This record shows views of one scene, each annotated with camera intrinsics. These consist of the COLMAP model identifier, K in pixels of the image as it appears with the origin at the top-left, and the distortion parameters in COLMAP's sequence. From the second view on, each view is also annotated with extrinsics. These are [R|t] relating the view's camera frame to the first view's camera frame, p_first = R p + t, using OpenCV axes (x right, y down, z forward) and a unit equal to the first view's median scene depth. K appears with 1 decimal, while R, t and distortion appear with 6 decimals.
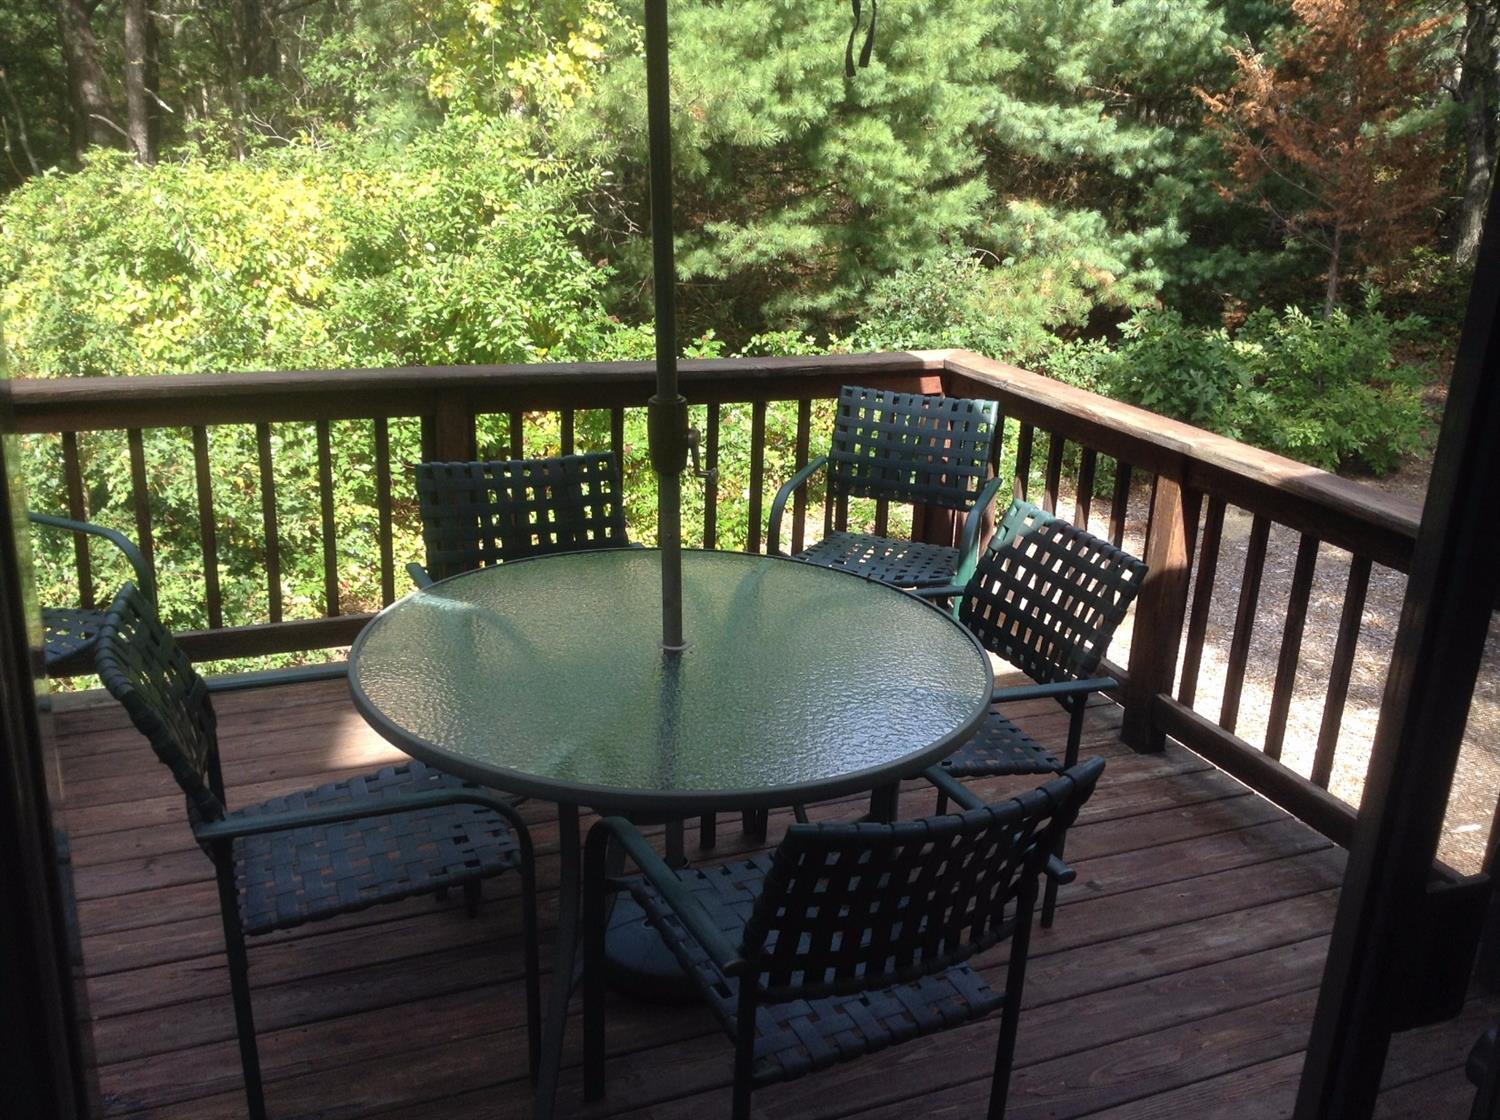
lens RADIAL K [[1370.4, 0, 748.9], [0, 1370.4, 559.1], [0, 0, 1]] dist [0.023654, 0.000000]
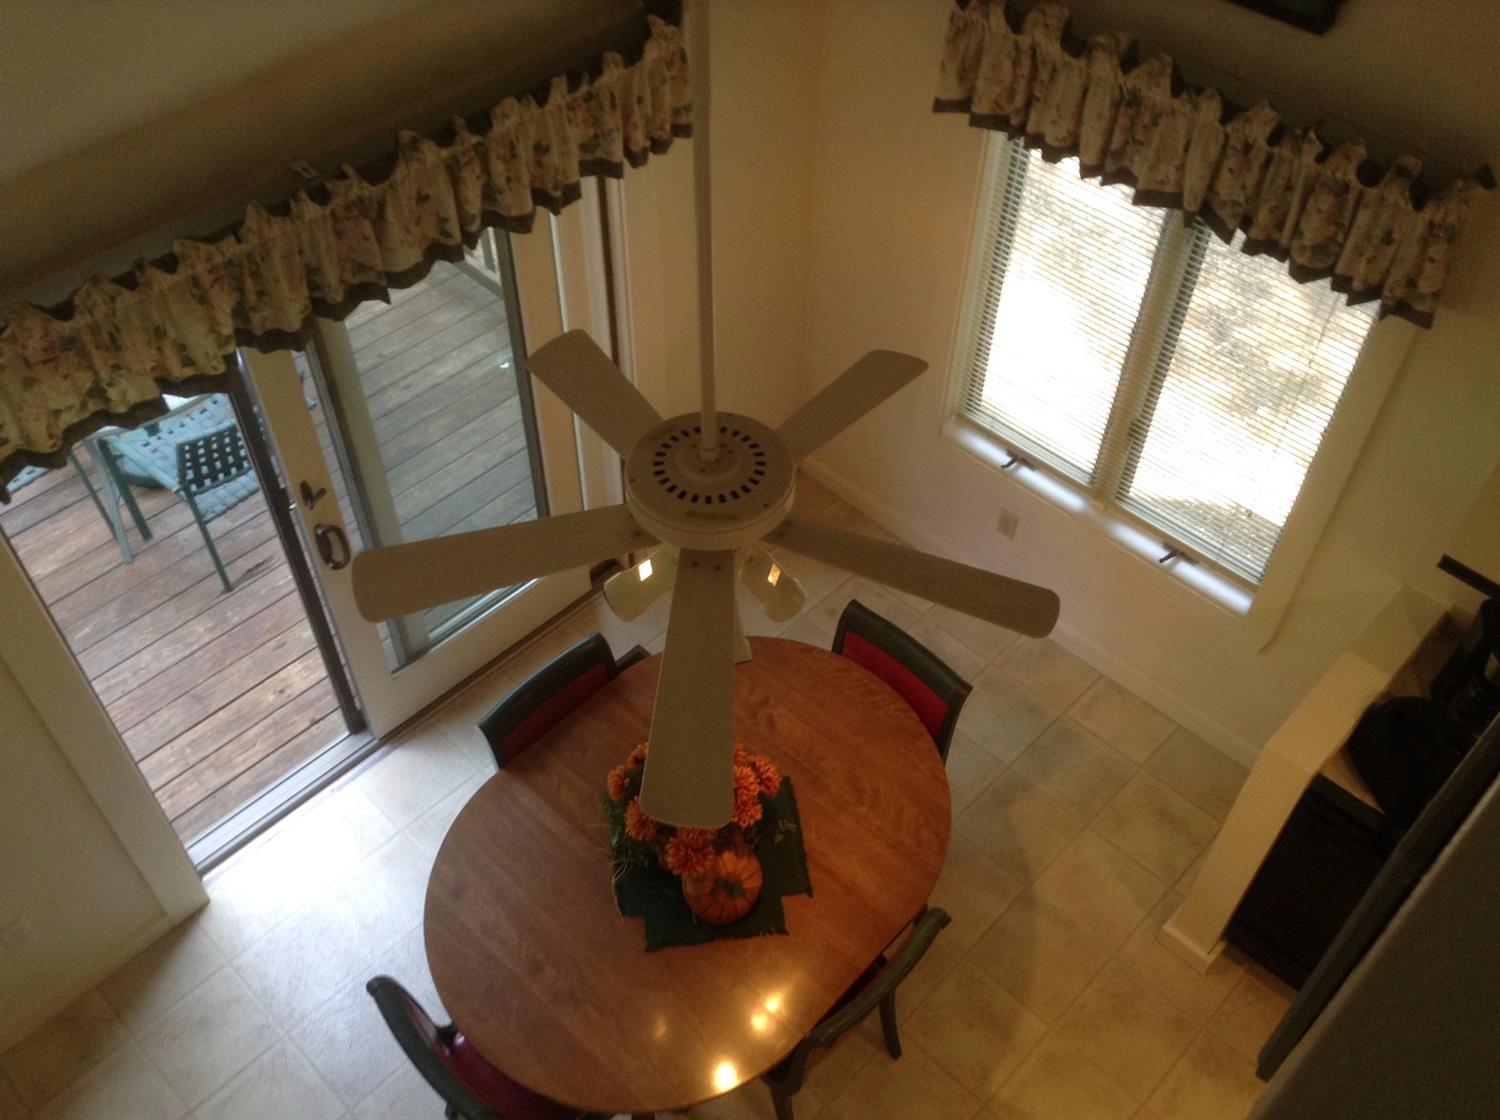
lens RADIAL K [[1370.4, 0, 749.9], [0, 1370.4, 561.2], [0, 0, 1]] dist [0.023654, 0.000000]
pose [[0.920364, -0.310833, 0.237302, 0.208094], [0.156006, 0.848273, 0.506059, -0.461198], [-0.358597, -0.428738, 0.829212, -1.003734]]
